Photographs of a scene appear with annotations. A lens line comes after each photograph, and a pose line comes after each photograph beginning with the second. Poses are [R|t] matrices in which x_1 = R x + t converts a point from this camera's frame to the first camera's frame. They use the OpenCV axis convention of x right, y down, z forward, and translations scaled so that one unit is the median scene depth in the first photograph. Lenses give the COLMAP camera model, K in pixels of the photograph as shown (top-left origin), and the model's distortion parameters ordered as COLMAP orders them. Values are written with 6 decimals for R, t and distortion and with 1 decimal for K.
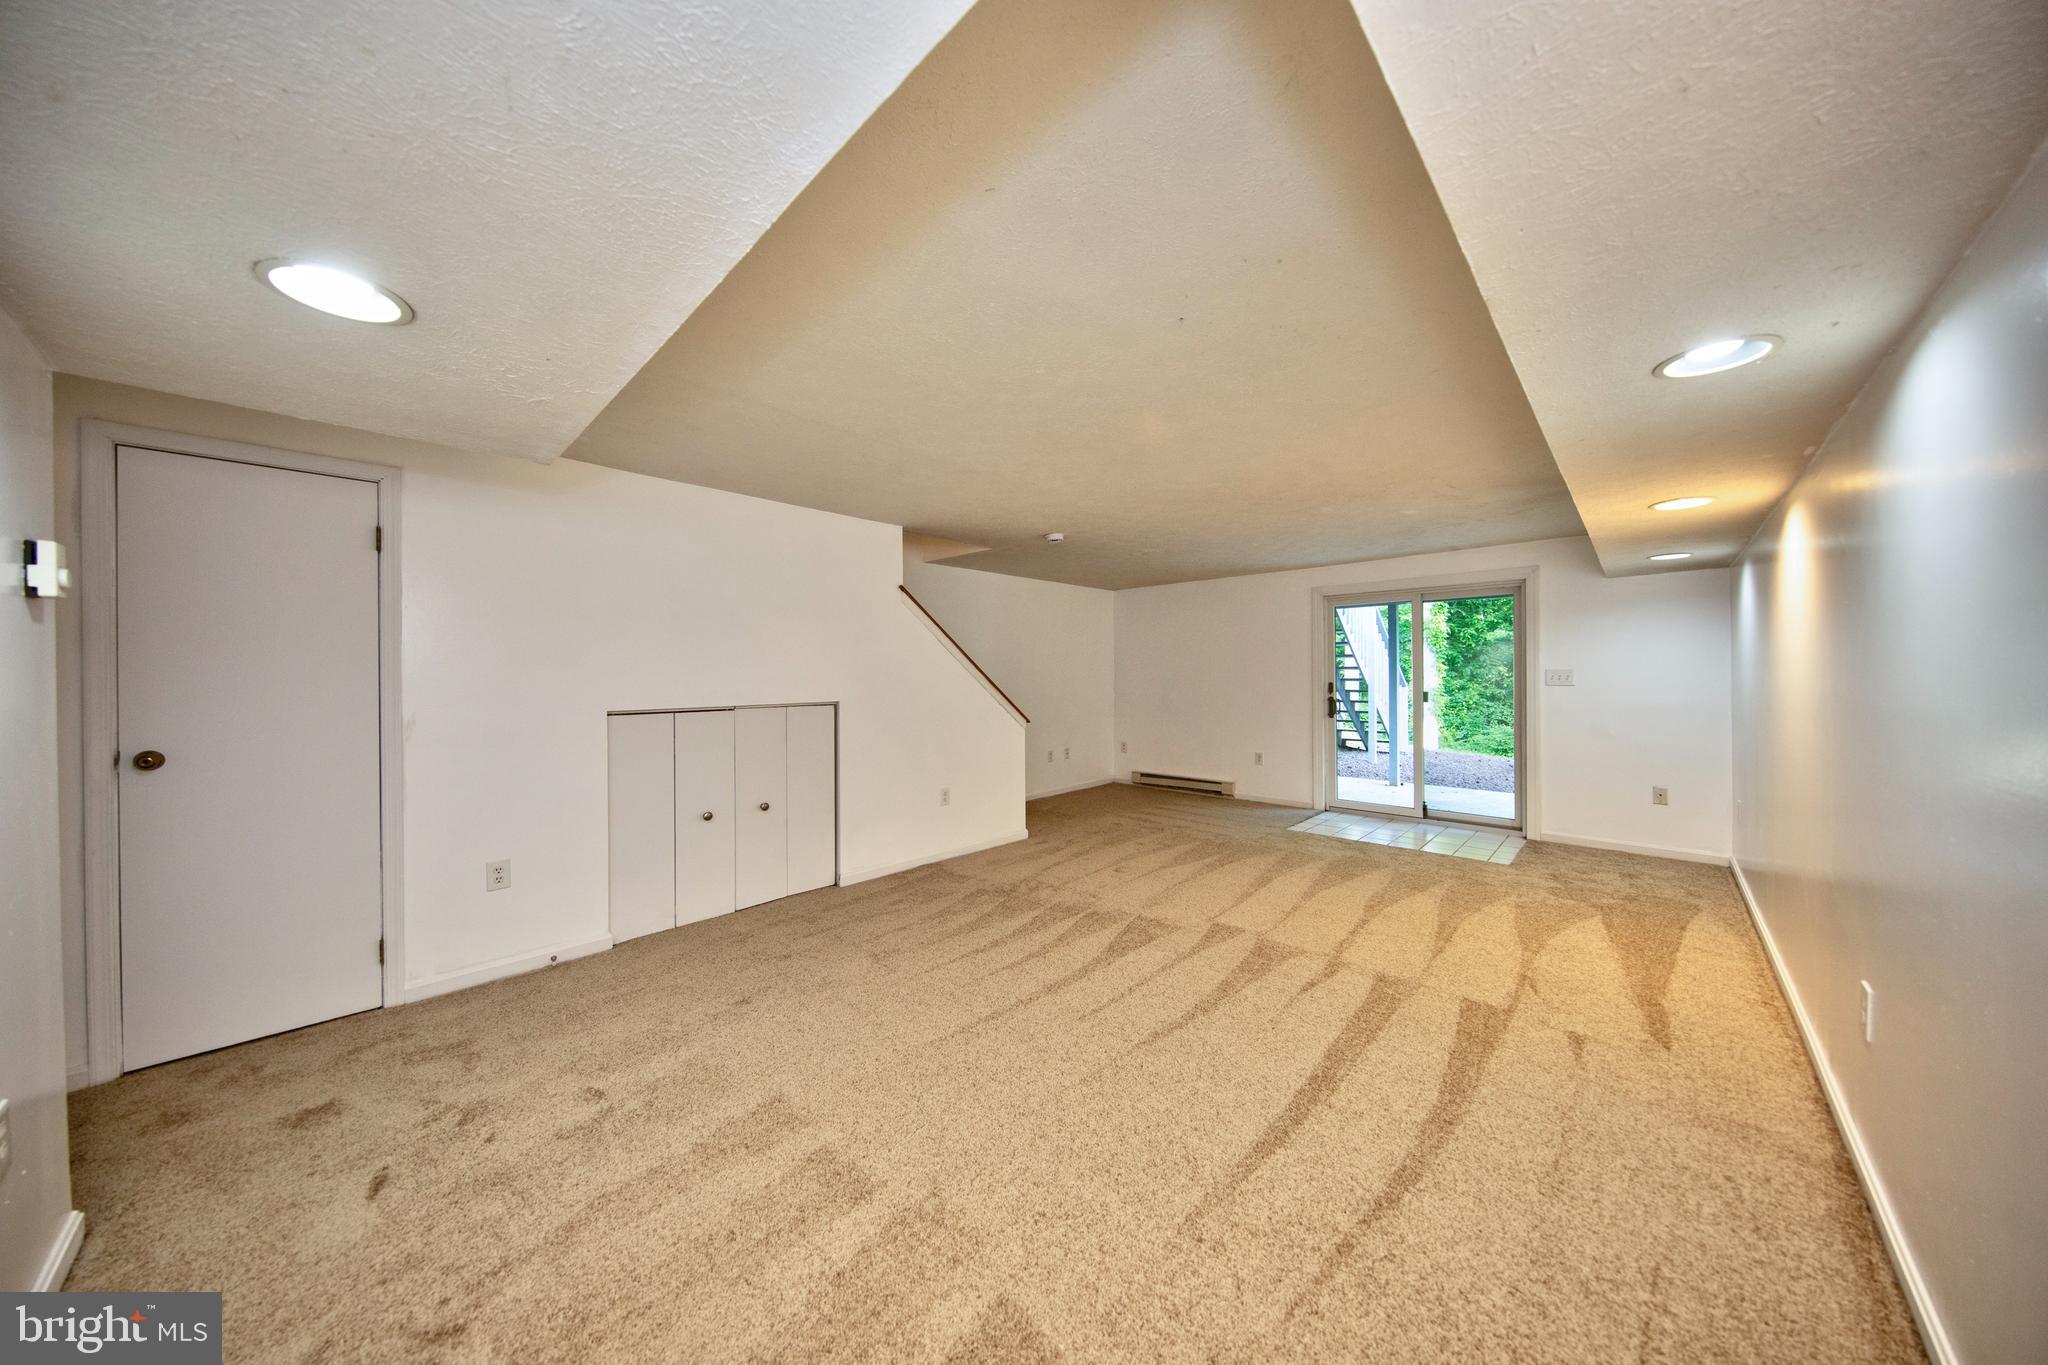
lens RADIAL K [[645.7, 0, 1021.3], [0, 645.7, 678.6], [0, 0, 1]] dist [0.009872, -0.005834]
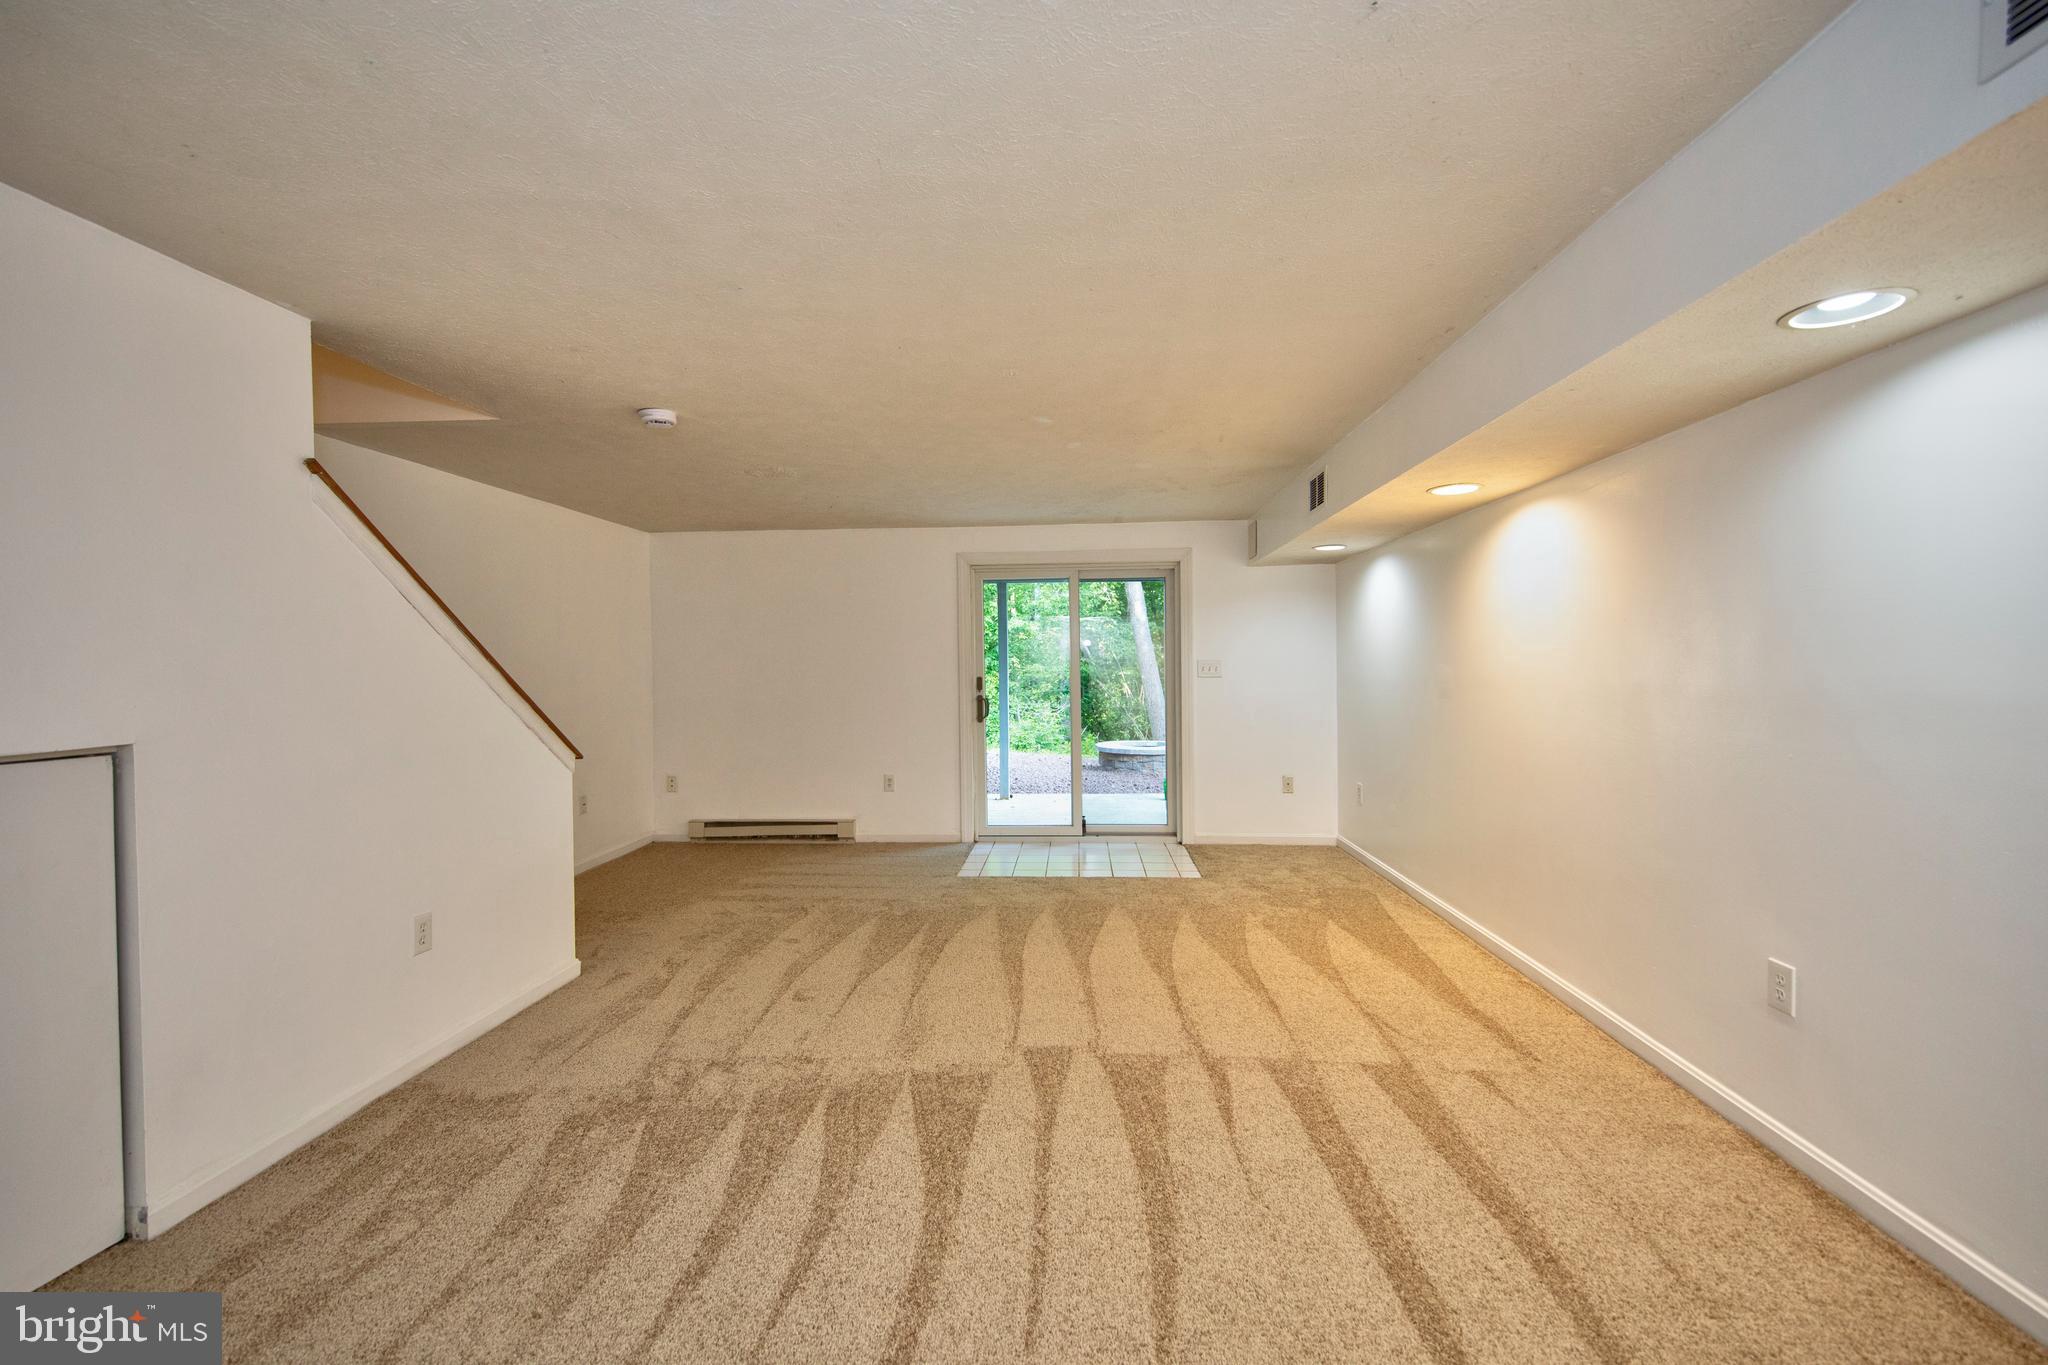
lens RADIAL K [[838.0, 0, 1027.5], [0, 838.0, 677.7], [0, 0, 1]] dist [0.026585, -0.016408]
pose [[0.763650, -0.011939, 0.645520, -0.206079], [0.007564, 0.999926, 0.009546, -0.003212], [-0.645587, -0.002407, 0.763683, 0.304787]]
